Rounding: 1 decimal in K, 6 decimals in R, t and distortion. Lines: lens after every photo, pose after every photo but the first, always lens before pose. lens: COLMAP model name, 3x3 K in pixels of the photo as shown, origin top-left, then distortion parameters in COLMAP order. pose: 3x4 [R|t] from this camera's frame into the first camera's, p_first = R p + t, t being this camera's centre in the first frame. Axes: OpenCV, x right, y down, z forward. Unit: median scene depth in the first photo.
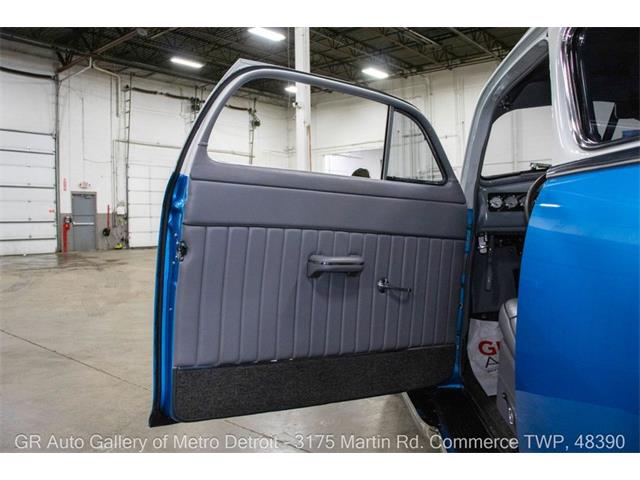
lens RADIAL K [[517.8, 0, 320.0], [0, 517.8, 240.0], [0, 0, 1]] dist [-0.154182, 0.105925]
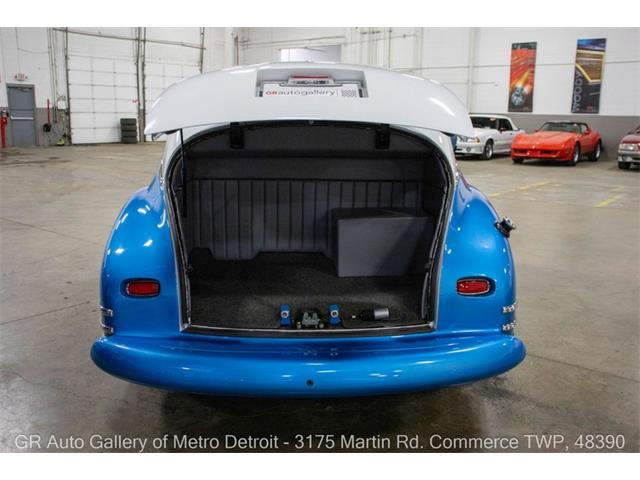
lens RADIAL K [[612.7, 0, 320.0], [0, 612.7, 240.0], [0, 0, 1]] dist [-0.129079, 0.189457]
pose [[0.999253, 0.025451, 0.029064, 0.071139], [-0.029967, 0.985442, 0.167350, -0.011759], [-0.024382, -0.168096, 0.985469, -0.180973]]
